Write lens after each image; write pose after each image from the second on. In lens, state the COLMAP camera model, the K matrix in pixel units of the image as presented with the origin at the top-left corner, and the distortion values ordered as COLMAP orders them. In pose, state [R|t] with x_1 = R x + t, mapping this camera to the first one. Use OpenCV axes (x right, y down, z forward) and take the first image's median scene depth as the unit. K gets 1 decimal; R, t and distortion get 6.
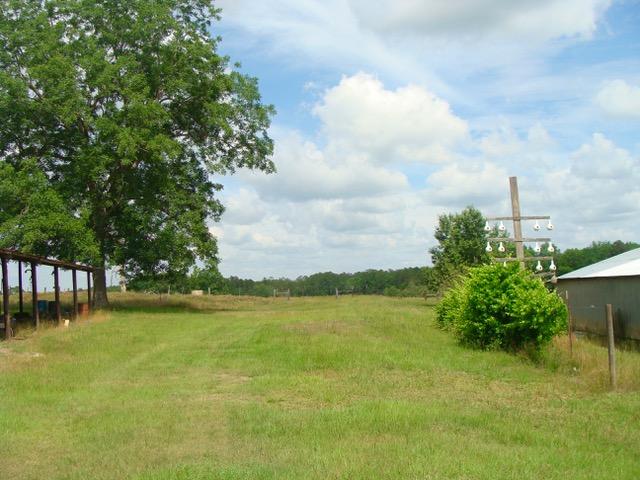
lens RADIAL K [[650.3, 0, 320.0], [0, 650.3, 240.0], [0, 0, 1]] dist [-0.128489, -0.001508]
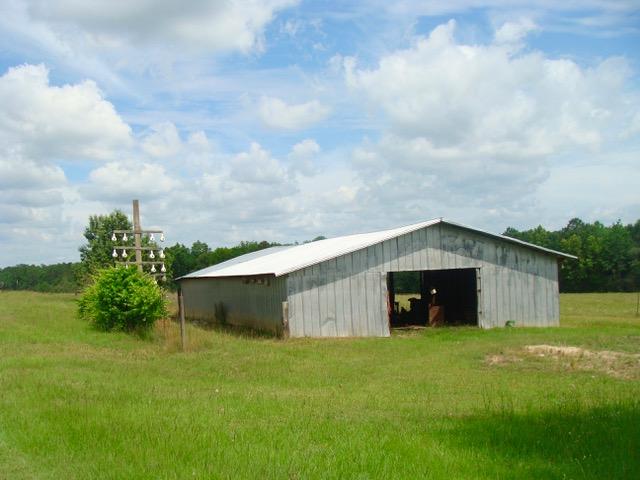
lens RADIAL K [[650.3, 0, 320.0], [0, 650.3, 240.0], [0, 0, 1]] dist [-0.128489, -0.001508]
pose [[0.869020, 0.028861, 0.493935, -0.012911], [-0.032065, 0.999484, -0.001985, -0.018046], [-0.493738, -0.014113, 0.869496, -0.223130]]
